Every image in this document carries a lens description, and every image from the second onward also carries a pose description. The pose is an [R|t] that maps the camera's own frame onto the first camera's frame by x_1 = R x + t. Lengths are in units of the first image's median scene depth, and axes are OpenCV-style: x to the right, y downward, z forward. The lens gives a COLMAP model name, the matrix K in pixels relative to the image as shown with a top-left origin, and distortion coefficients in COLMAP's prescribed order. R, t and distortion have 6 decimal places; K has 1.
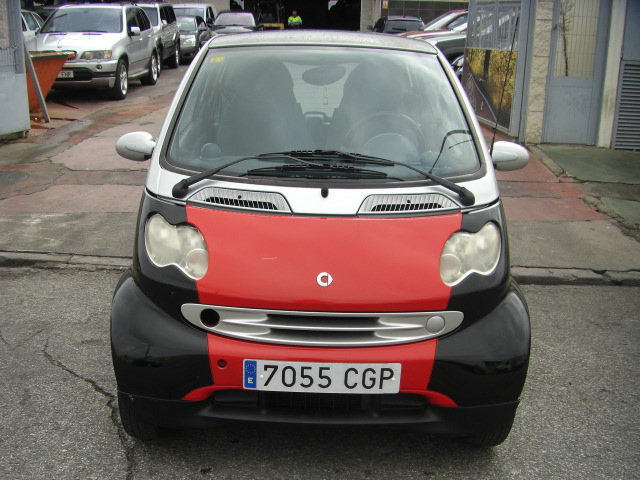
lens RADIAL K [[714.0, 0, 316.9], [0, 714.0, 271.6], [0, 0, 1]] dist [-0.123337, 0.064665]
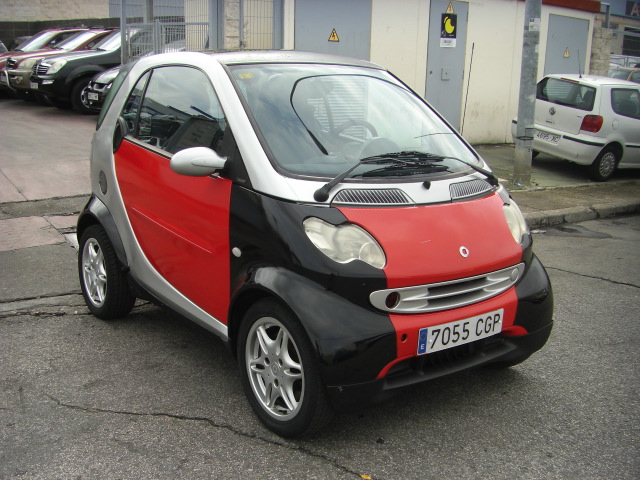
lens RADIAL K [[714.0, 0, 316.9], [0, 714.0, 271.6], [0, 0, 1]] dist [-0.123337, 0.064665]
pose [[0.799754, -0.155573, 0.579819, -0.895444], [0.166128, 0.985473, 0.035272, -0.040251], [-0.576884, 0.068115, 0.813981, 0.132141]]
